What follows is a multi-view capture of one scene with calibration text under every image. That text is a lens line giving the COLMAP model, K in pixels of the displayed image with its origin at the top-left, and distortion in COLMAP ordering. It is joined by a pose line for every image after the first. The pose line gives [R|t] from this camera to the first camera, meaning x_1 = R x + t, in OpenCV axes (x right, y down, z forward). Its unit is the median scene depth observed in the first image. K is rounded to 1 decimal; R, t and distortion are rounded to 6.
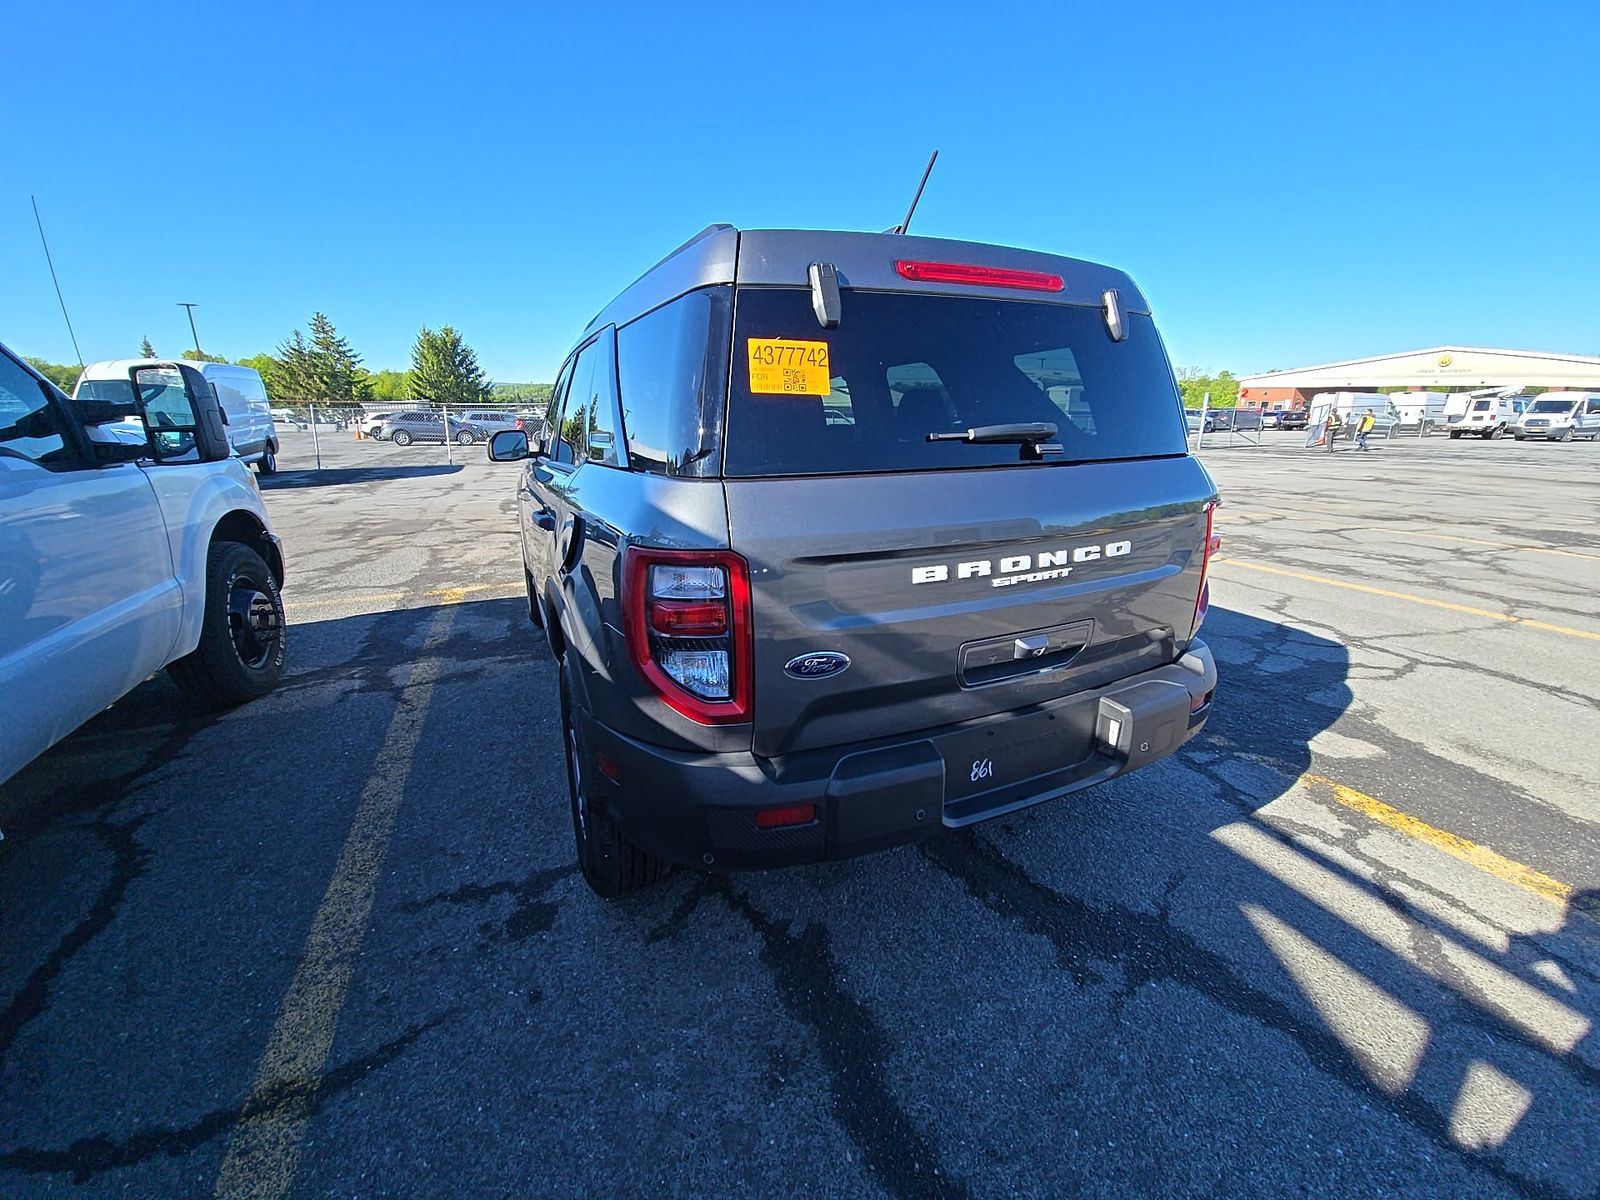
lens RADIAL K [[647.2, 0, 795.2], [0, 647.2, 595.8], [0, 0, 1]] dist [0.004761, -0.005329]
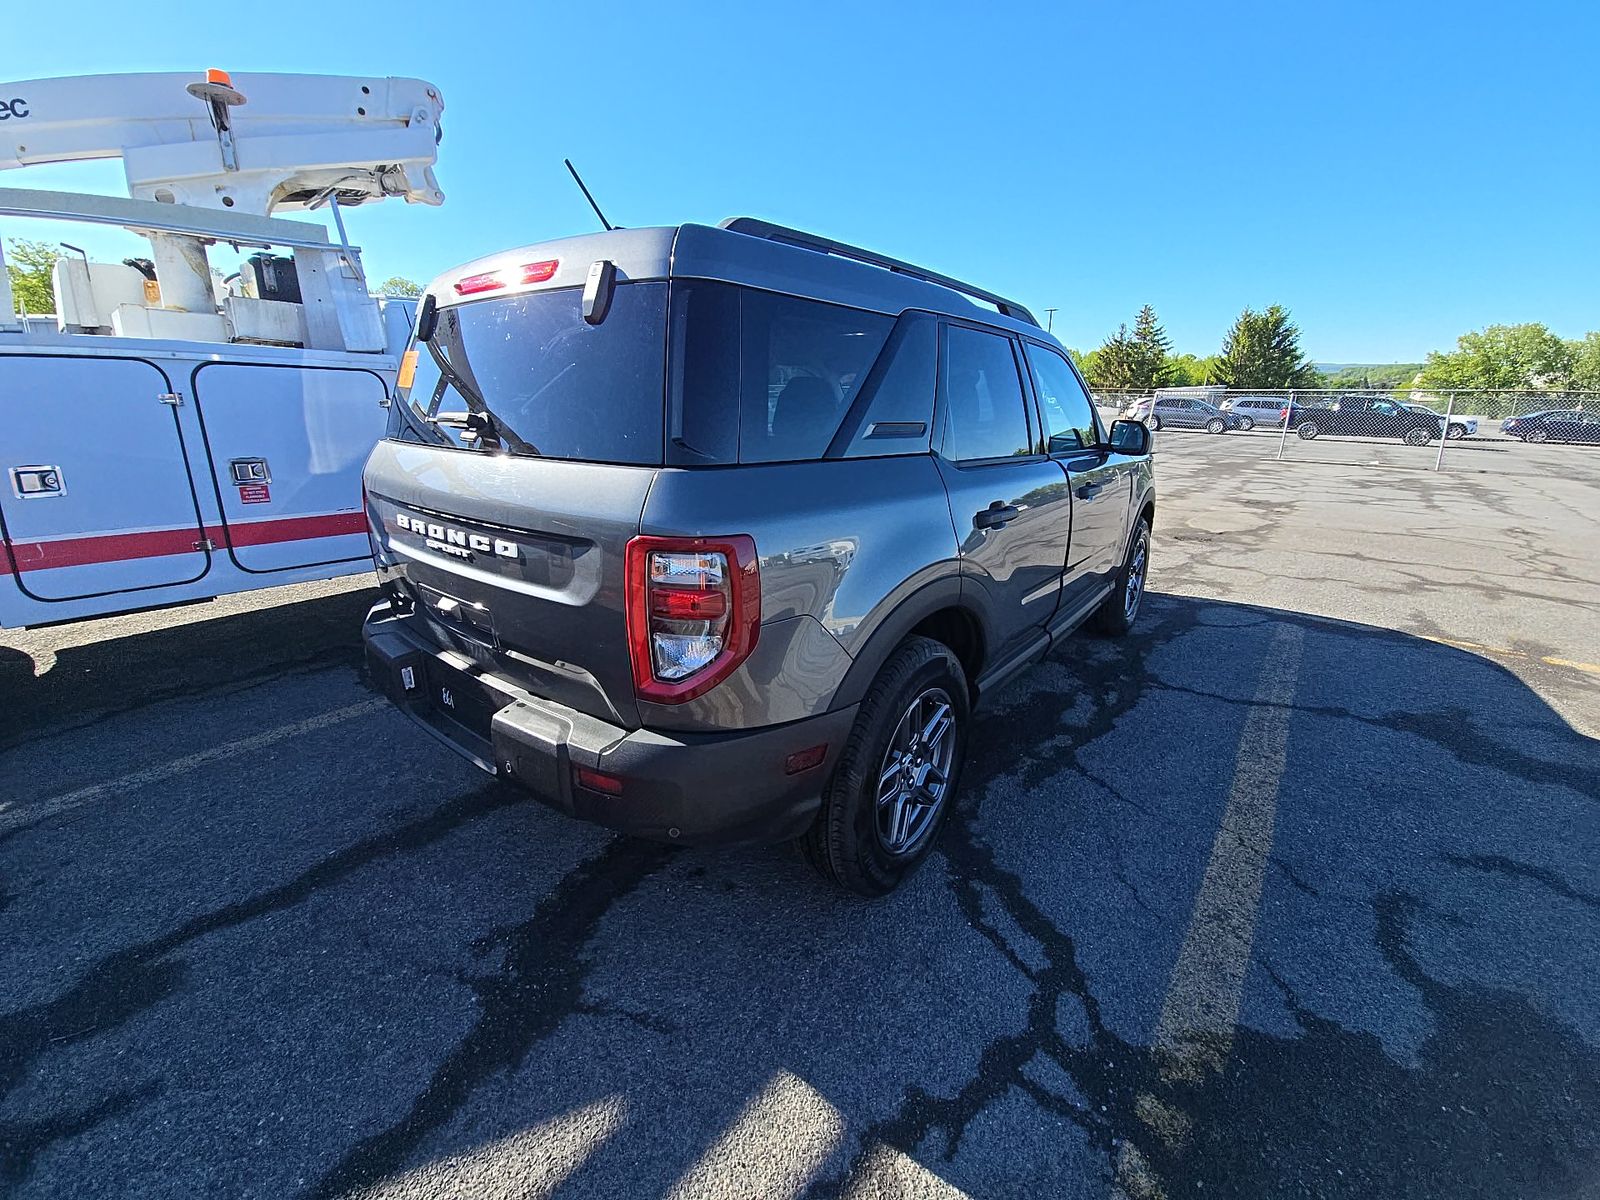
lens RADIAL K [[647.2, 0, 804.5], [0, 647.2, 597.6], [0, 0, 1]] dist [0.004761, -0.005329]
pose [[0.462203, 0.270963, -0.844362, 1.311311], [-0.251878, 0.953071, 0.167970, -0.235631], [0.850250, 0.135039, 0.508762, 0.772787]]
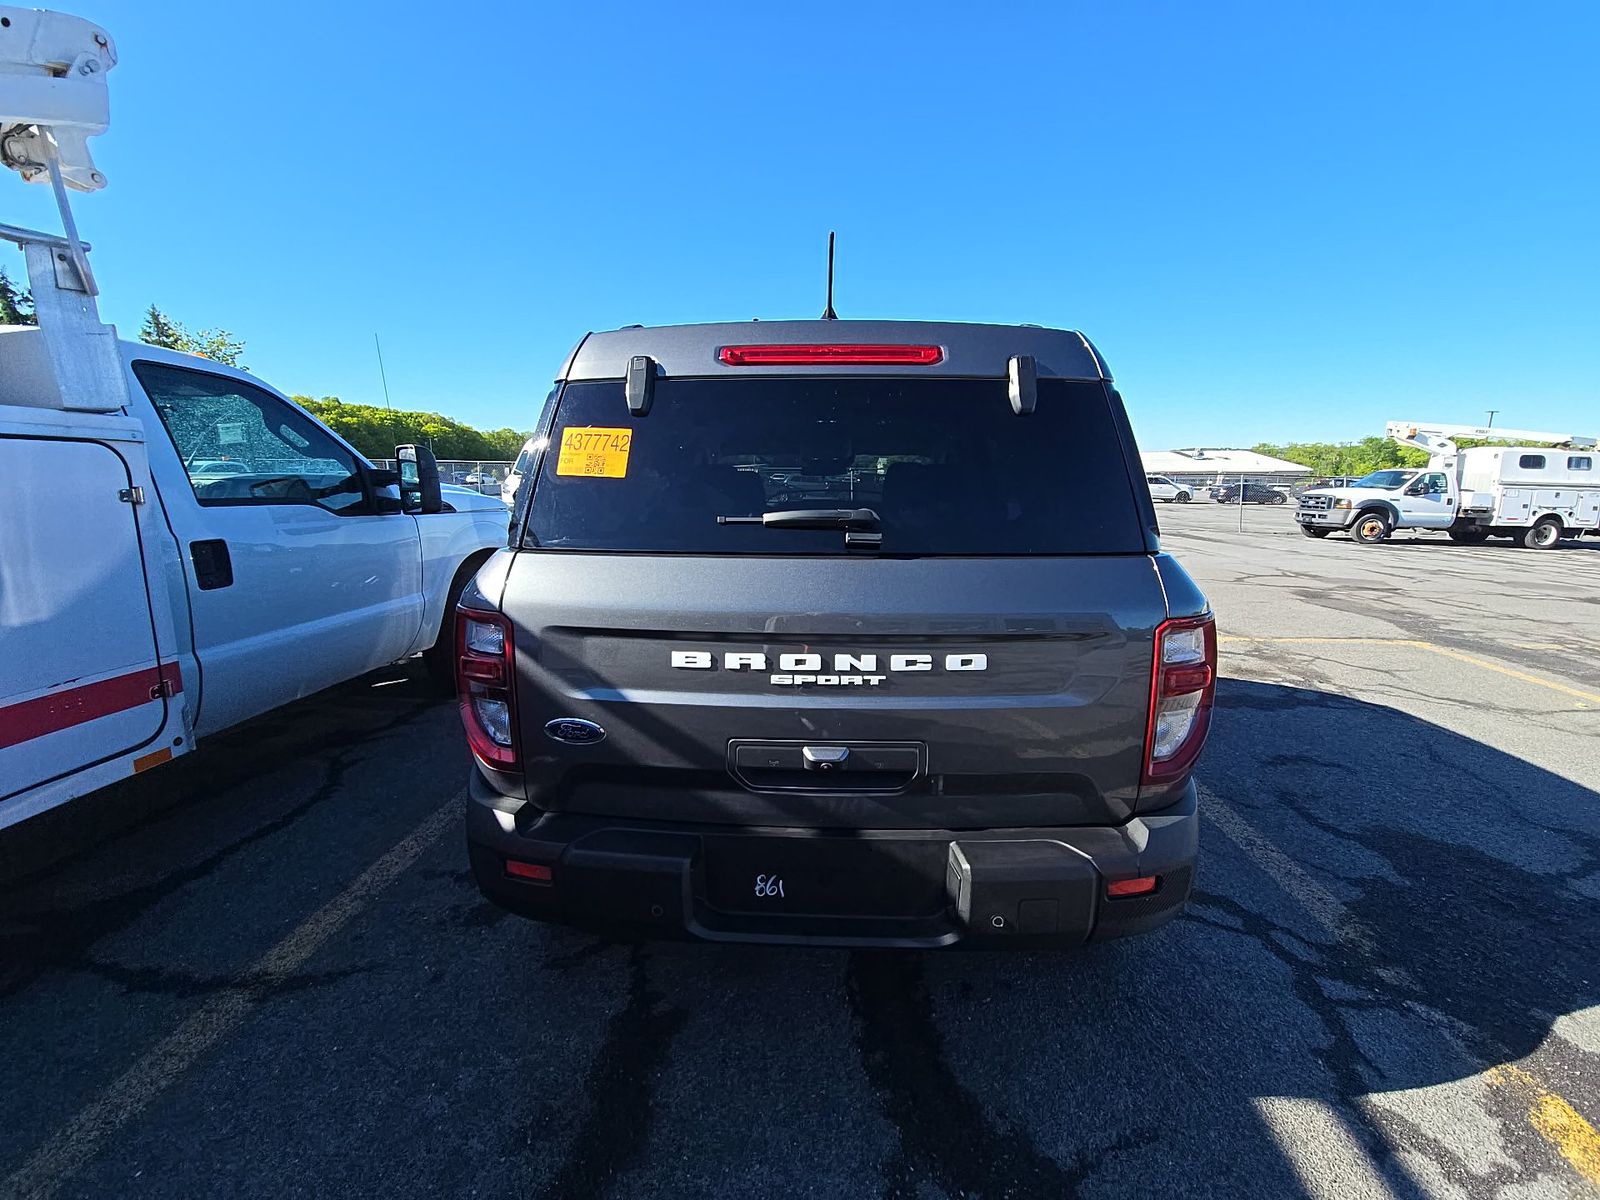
lens RADIAL K [[647.2, 0, 798.5], [0, 647.2, 592.4], [0, 0, 1]] dist [0.004761, -0.005329]
pose [[0.894051, 0.090417, -0.438745, 0.567955], [-0.133032, 0.988824, -0.067309, -0.065615], [0.427756, 0.118545, 0.896087, 0.140886]]
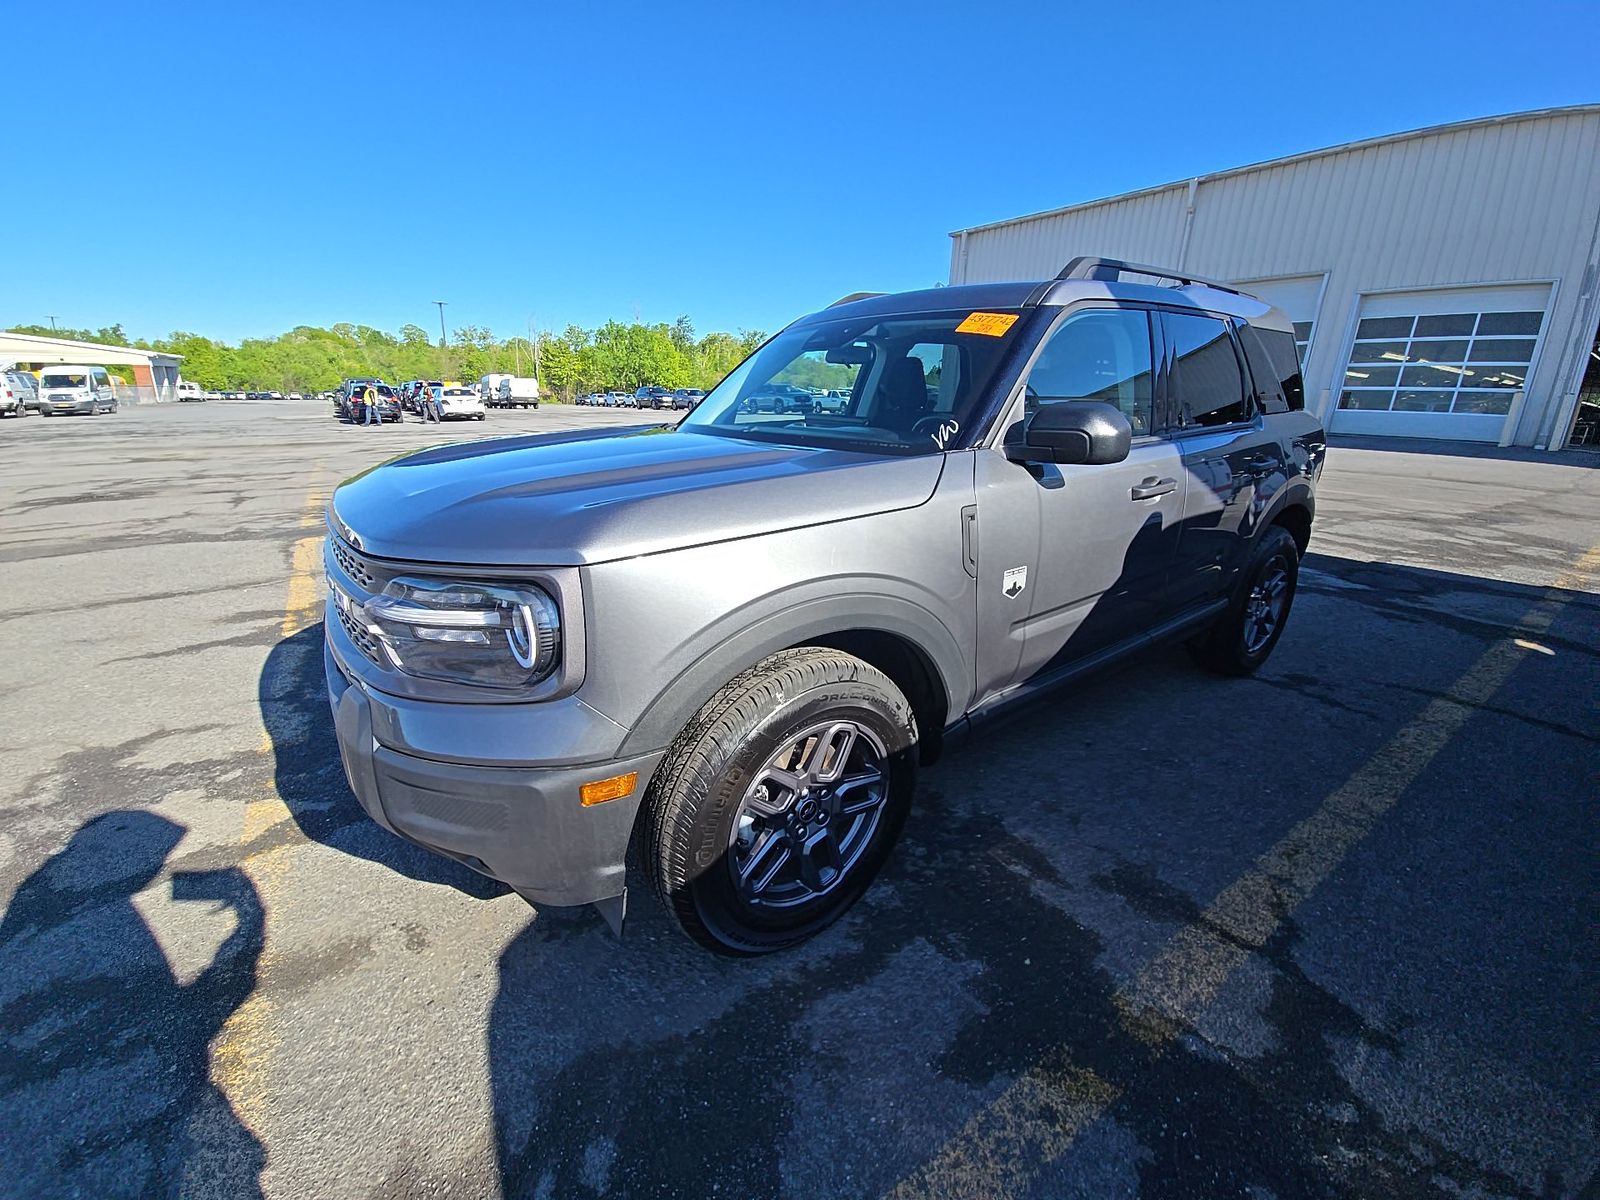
lens RADIAL K [[656.2, 0, 795.9], [0, 656.2, 588.5], [0, 0, 1]] dist [-0.007418, -0.000678]
pose [[-0.213432, -0.280639, 0.935782, -1.744442], [0.260005, 0.906991, 0.331306, -0.661453], [-0.941724, 0.314020, -0.120614, 2.501554]]
